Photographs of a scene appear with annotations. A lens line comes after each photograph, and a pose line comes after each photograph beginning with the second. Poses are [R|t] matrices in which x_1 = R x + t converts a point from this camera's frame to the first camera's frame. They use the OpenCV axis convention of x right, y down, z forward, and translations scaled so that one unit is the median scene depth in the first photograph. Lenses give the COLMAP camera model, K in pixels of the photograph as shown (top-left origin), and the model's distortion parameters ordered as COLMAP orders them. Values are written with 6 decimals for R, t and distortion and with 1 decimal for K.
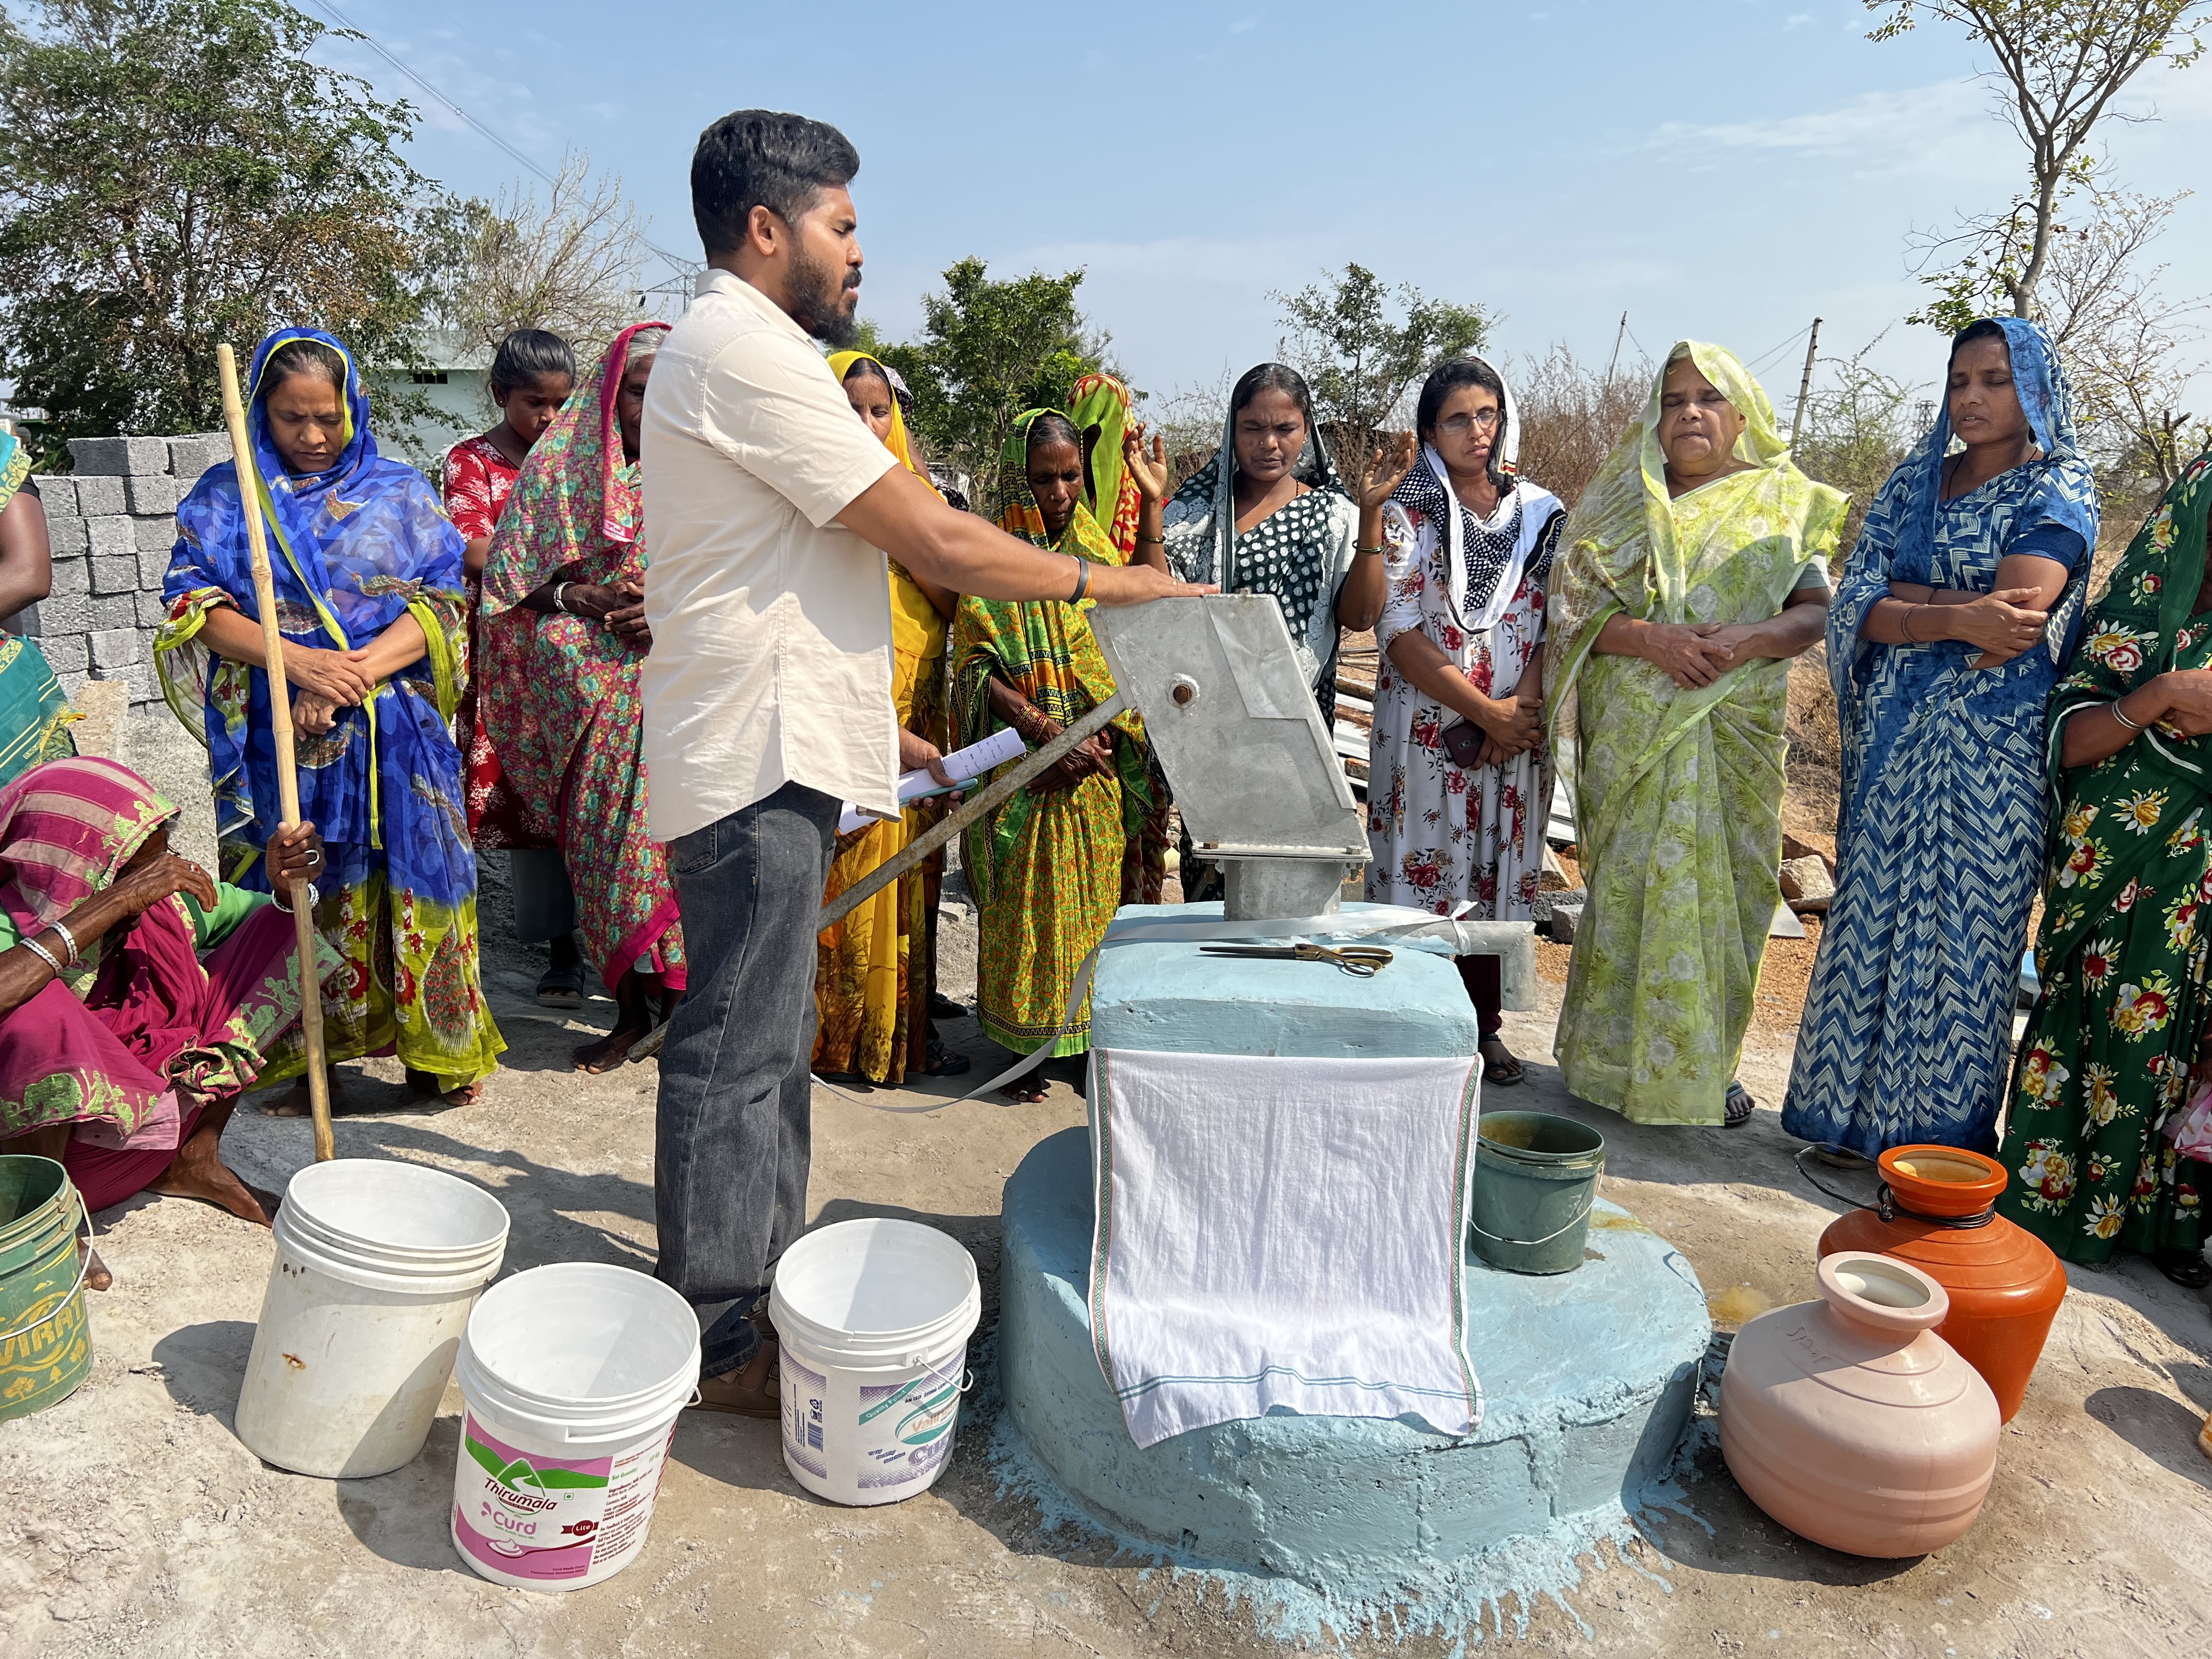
lens RADIAL K [[1654.7, 0, 1101.8], [0, 1654.7, 826.4], [0, 0, 1]] dist [0.038840, -0.045249]
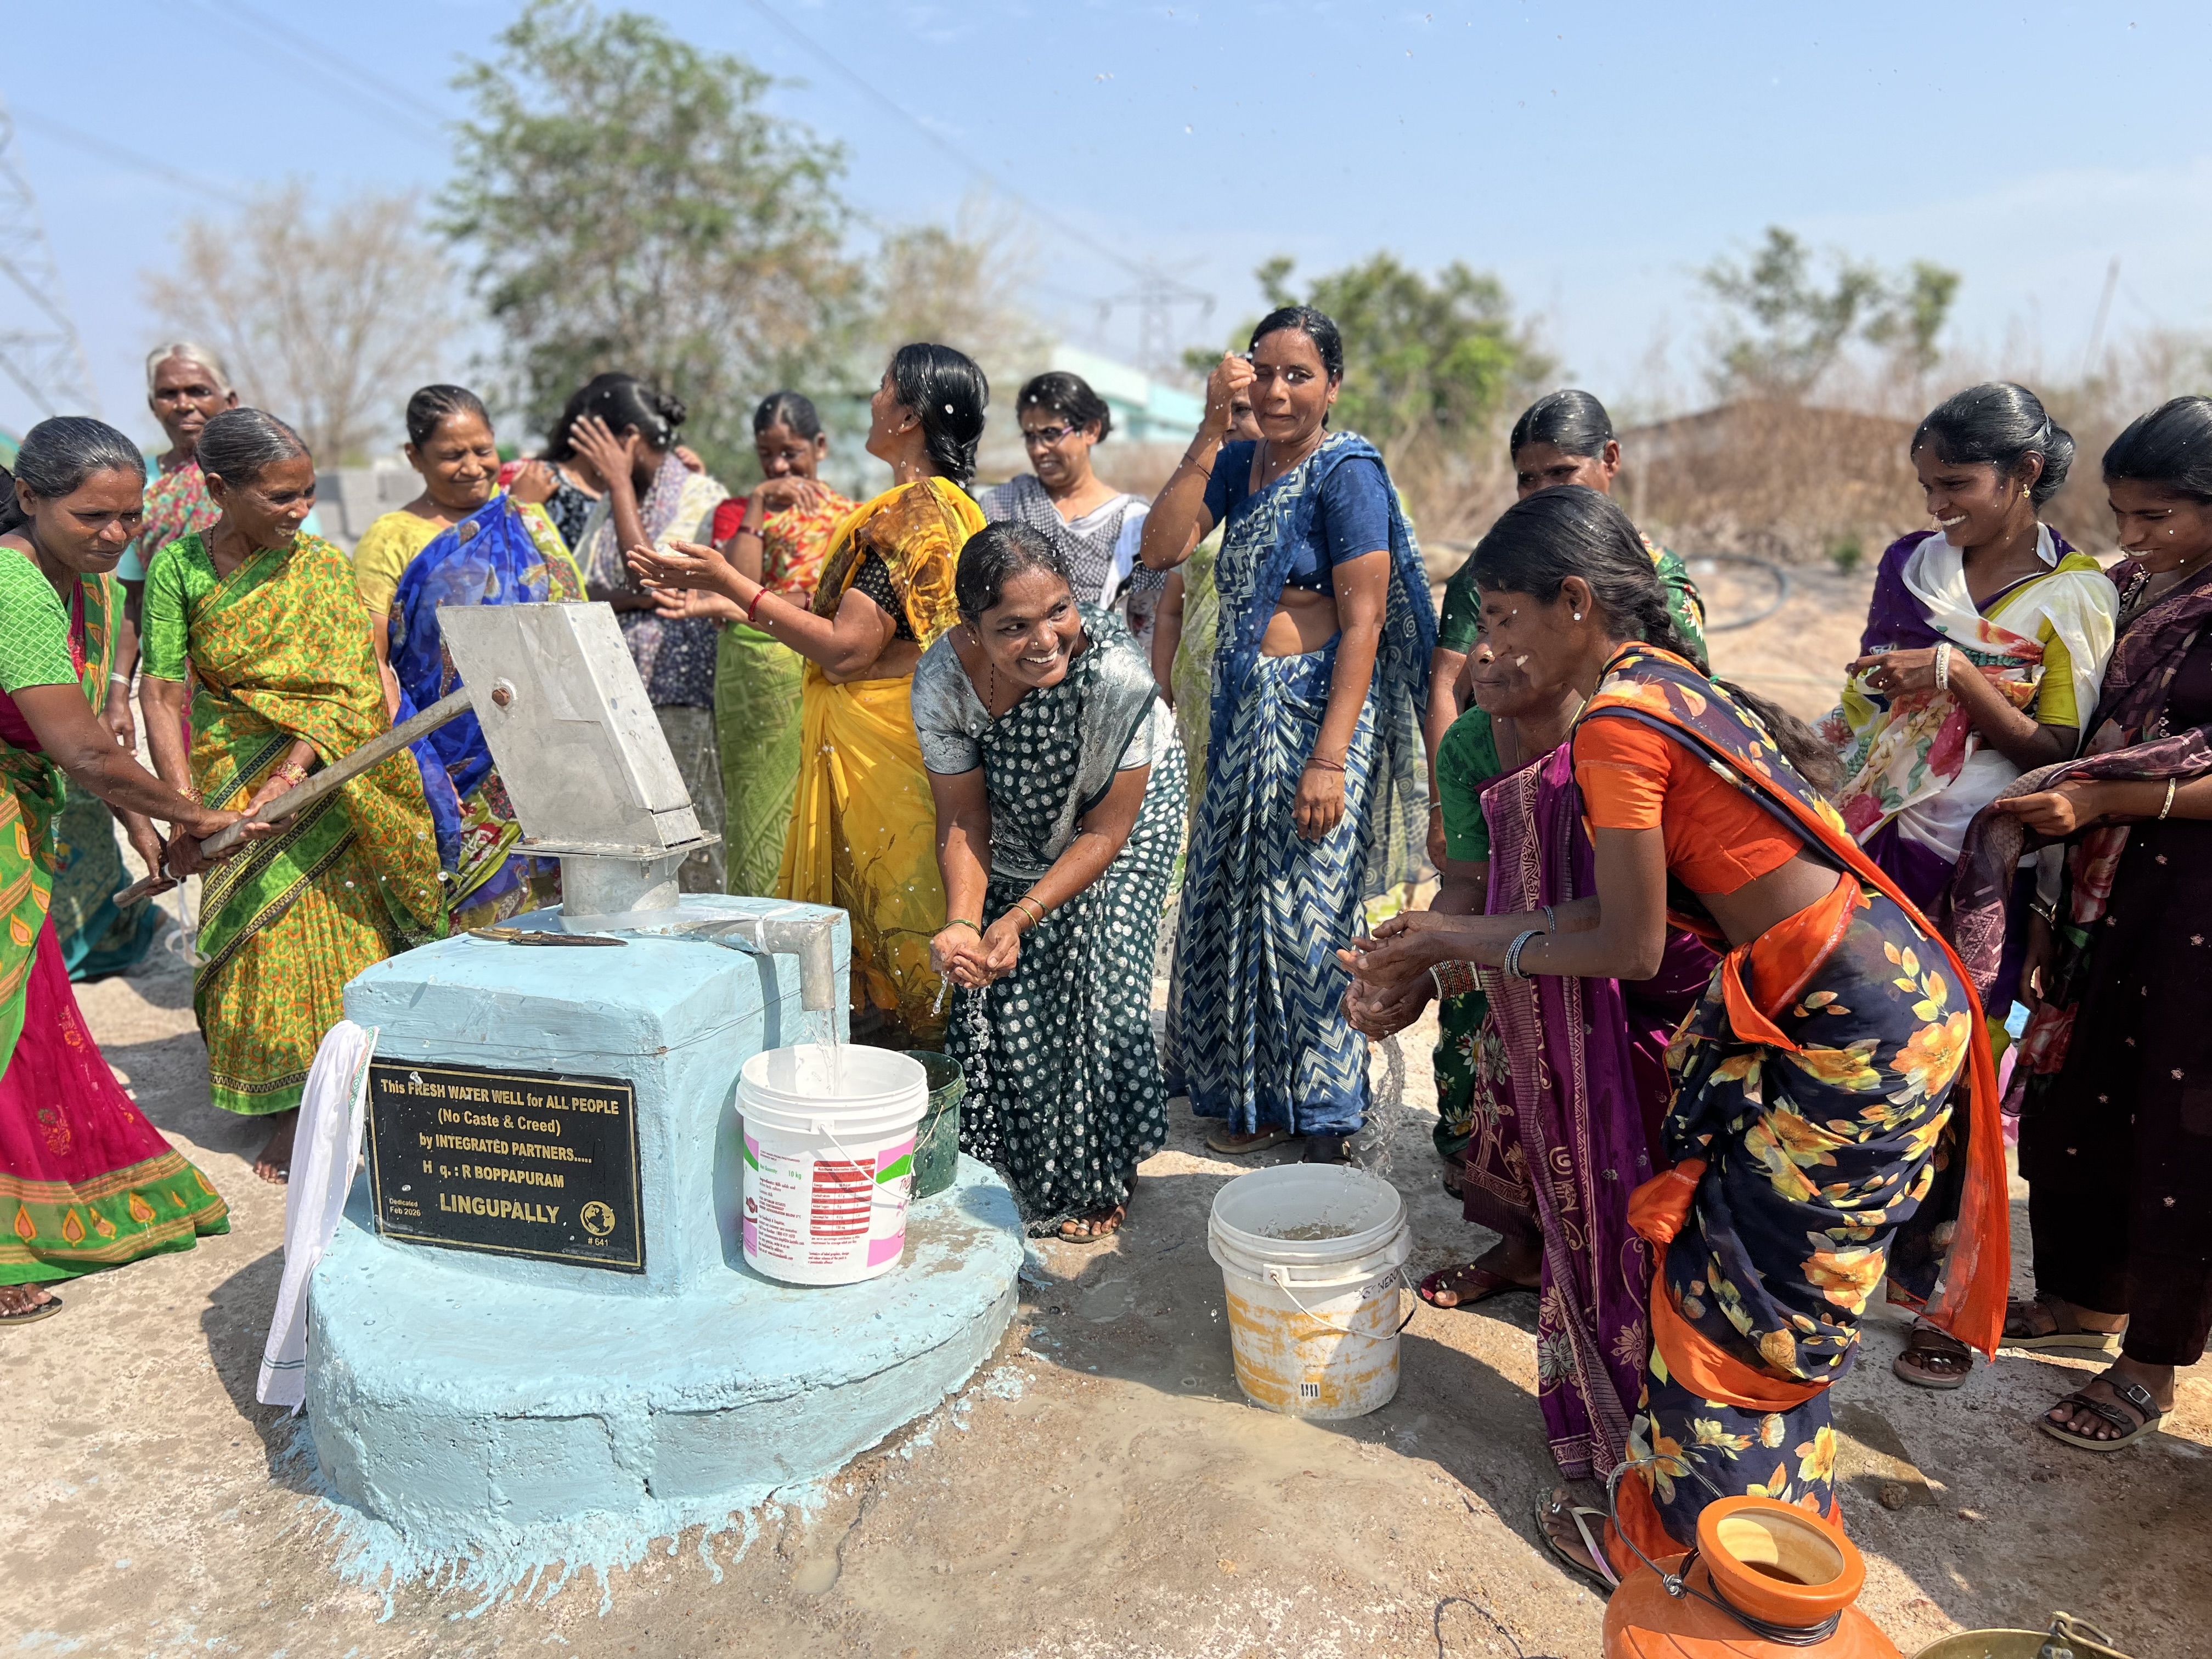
lens RADIAL K [[1654.7, 0, 1113.2], [0, 1654.7, 826.7], [0, 0, 1]] dist [0.038840, -0.045249]
pose [[0.964874, 0.023369, -0.261671, 0.171076], [-0.022606, 0.999727, 0.005925, -0.003079], [0.261738, 0.000199, 0.965139, 0.016575]]
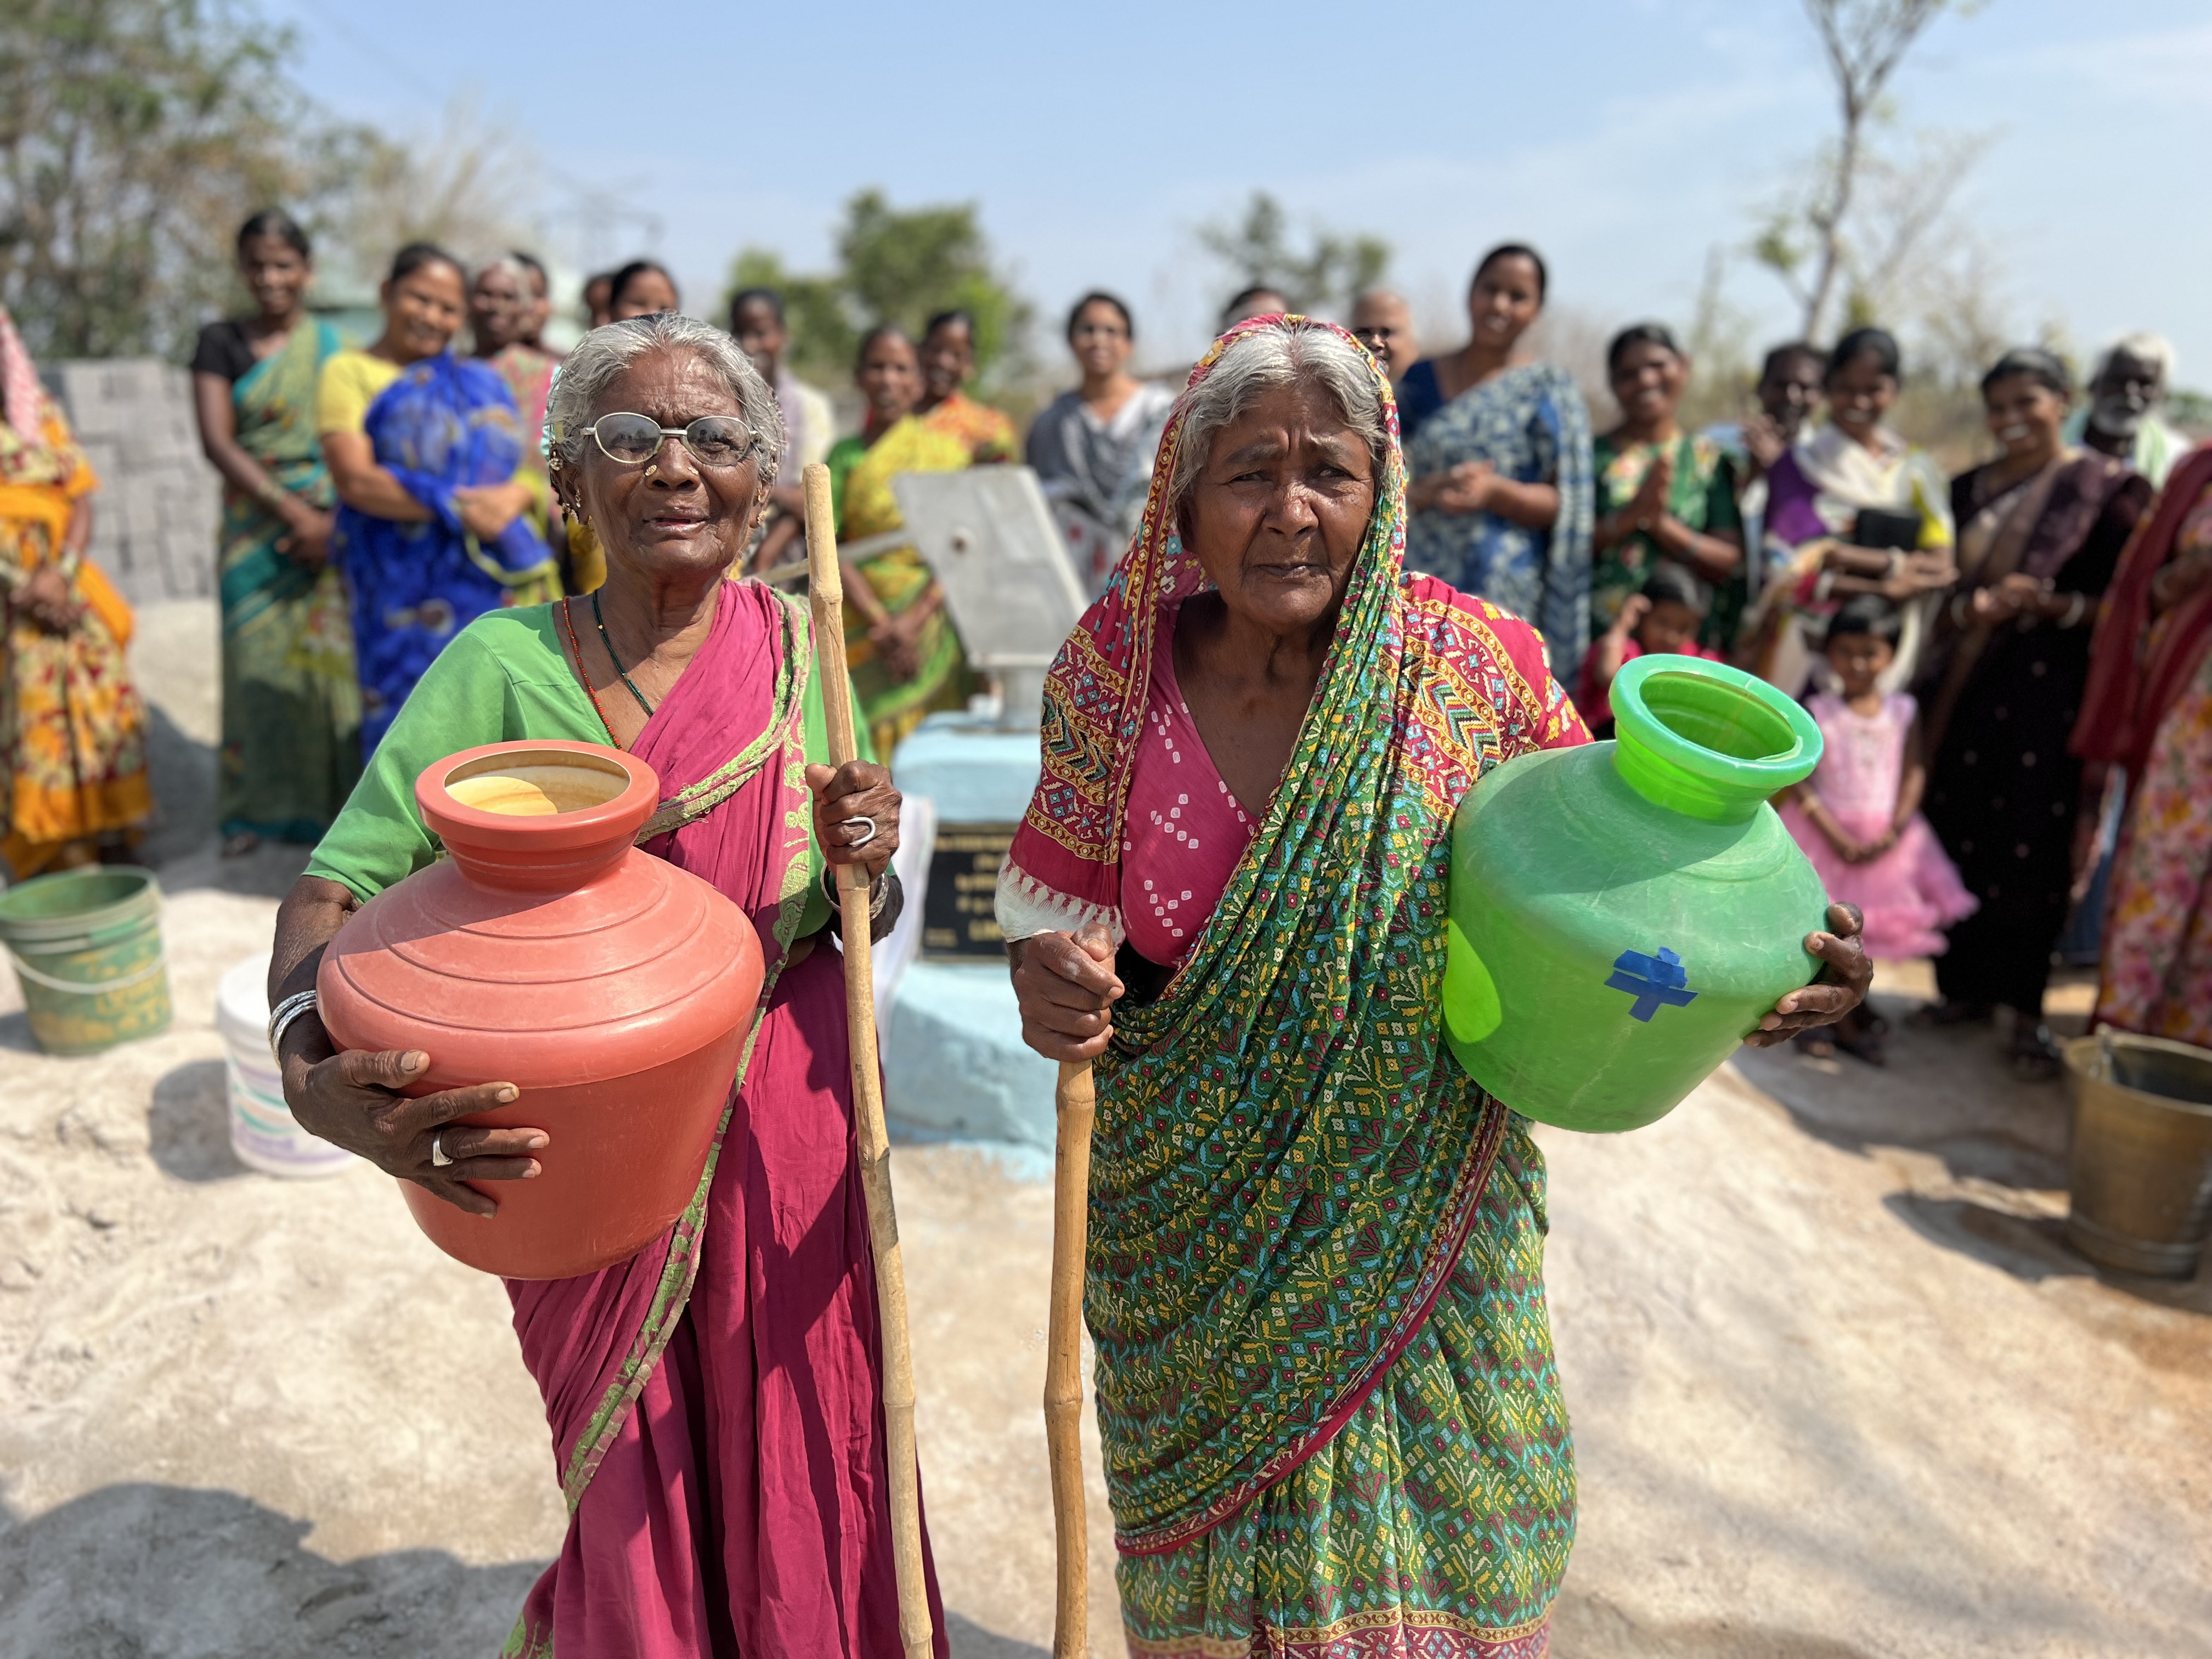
lens RADIAL K [[1654.7, 0, 1101.3], [0, 1654.7, 857.4], [0, 0, 1]] dist [0.038840, -0.045249]
pose [[0.998975, -0.017341, 0.041815, 0.024557], [0.015018, 0.998360, 0.055242, 0.024802], [-0.042704, -0.054557, 0.997597, -0.087874]]
